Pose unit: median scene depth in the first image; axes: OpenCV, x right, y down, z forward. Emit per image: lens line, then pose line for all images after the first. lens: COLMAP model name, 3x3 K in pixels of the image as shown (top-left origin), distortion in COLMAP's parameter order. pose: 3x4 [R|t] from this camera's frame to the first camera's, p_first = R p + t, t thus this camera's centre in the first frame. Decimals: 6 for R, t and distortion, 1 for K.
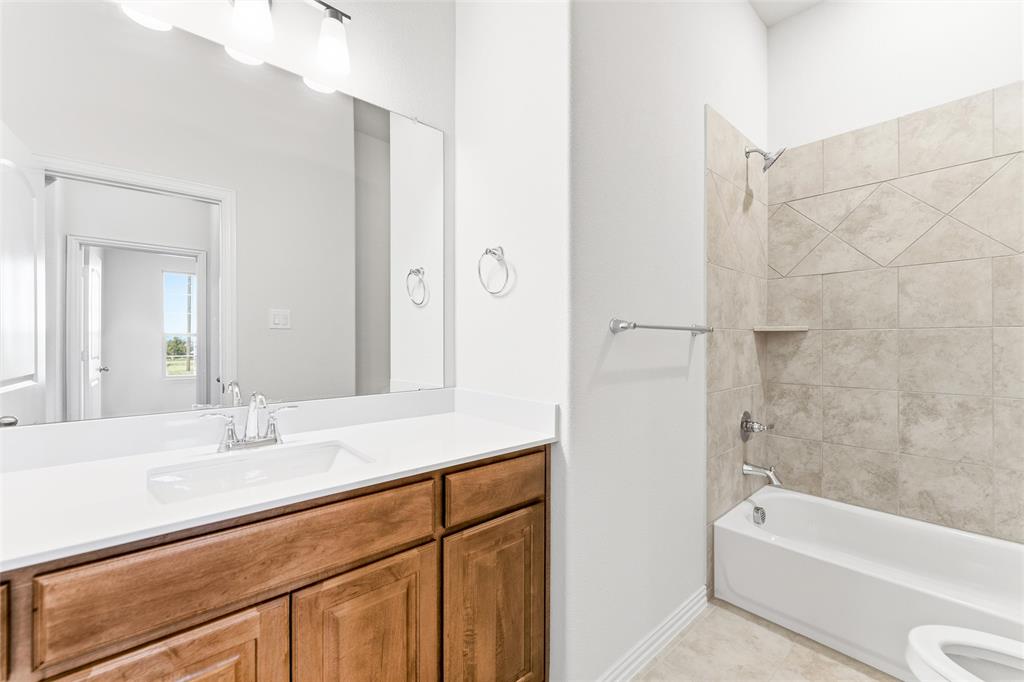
lens RADIAL K [[428.5, 0, 514.9], [0, 428.5, 339.6], [0, 0, 1]] dist [0.002214, 0.000832]
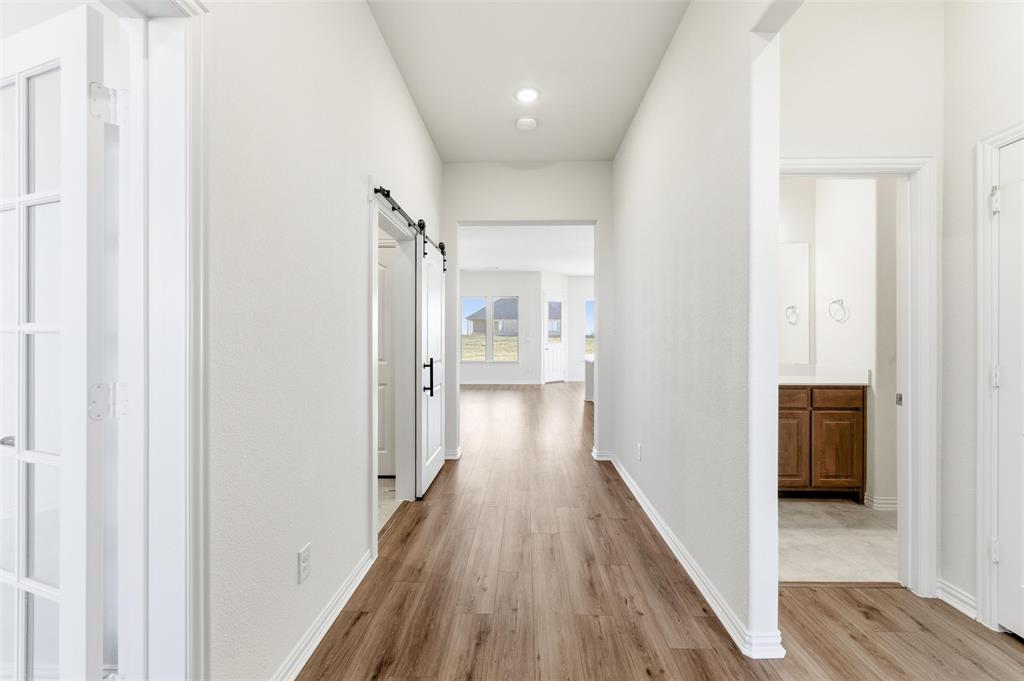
lens RADIAL K [[428.5, 0, 513.5], [0, 428.5, 340.6], [0, 0, 1]] dist [0.002214, 0.000832]
pose [[0.735725, -0.000434, -0.677280, 0.222714], [-0.001326, 0.999997, -0.002081, 0.001847], [0.677279, 0.002429, 0.735723, -1.768146]]
